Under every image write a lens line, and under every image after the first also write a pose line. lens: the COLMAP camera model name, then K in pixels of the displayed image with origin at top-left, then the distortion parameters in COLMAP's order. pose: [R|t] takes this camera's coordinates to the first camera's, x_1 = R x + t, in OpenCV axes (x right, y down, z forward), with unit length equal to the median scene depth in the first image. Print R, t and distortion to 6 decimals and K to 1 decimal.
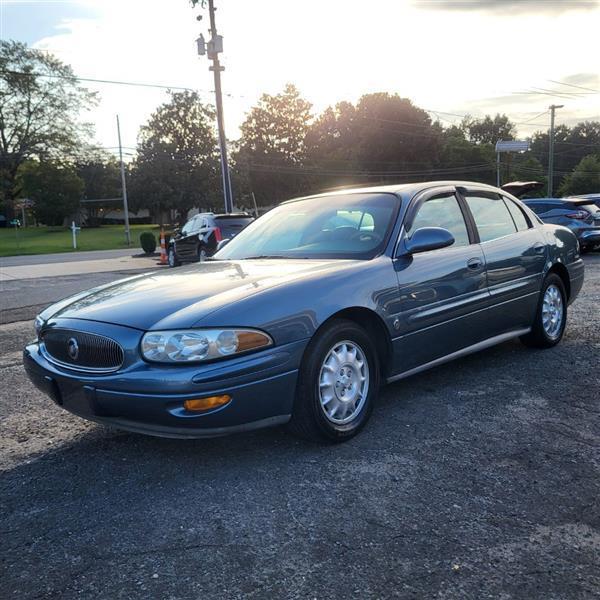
lens RADIAL K [[630.6, 0, 289.1], [0, 630.6, 311.4], [0, 0, 1]] dist [0.025571, 0.000000]
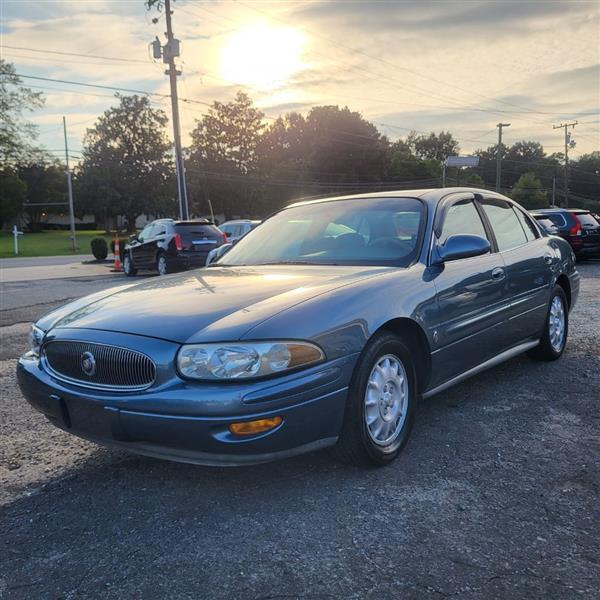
lens RADIAL K [[630.6, 0, 294.8], [0, 630.6, 309.8], [0, 0, 1]] dist [0.025571, 0.000000]
pose [[0.995295, 0.007966, 0.096563, -0.027086], [-0.006219, 0.999812, -0.018375, -0.000139], [-0.096691, 0.017688, 0.995157, 0.019354]]
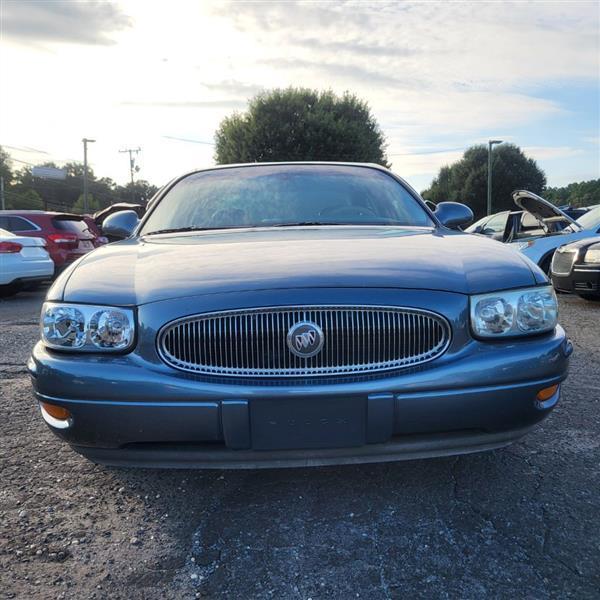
lens RADIAL K [[630.6, 0, 294.0], [0, 630.6, 303.4], [0, 0, 1]] dist [0.025571, 0.000000]
pose [[0.703855, -0.022242, 0.709996, -0.142364], [0.071468, 0.996655, -0.039628, 0.009287], [-0.706740, 0.078634, 0.703090, 0.115595]]
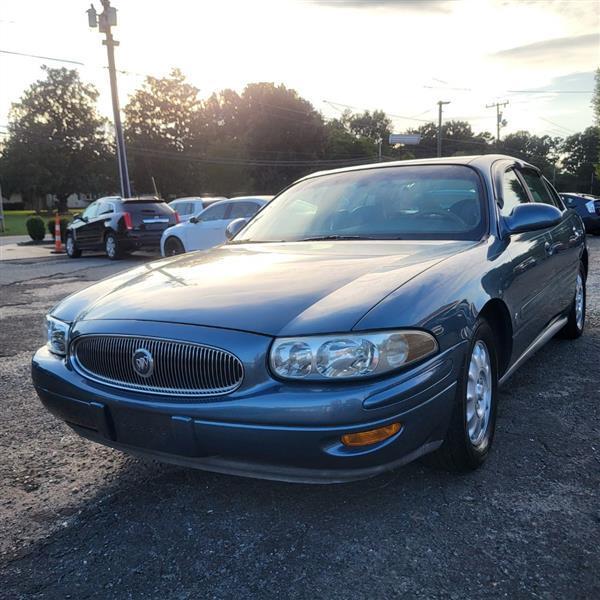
lens RADIAL K [[630.6, 0, 290.3], [0, 630.6, 298.8], [0, 0, 1]] dist [0.025571, 0.000000]
pose [[0.980899, -0.014197, 0.193999, -0.060037], [0.014955, 0.999885, -0.002446, -0.001637], [-0.193942, 0.005301, 0.980999, 0.051412]]
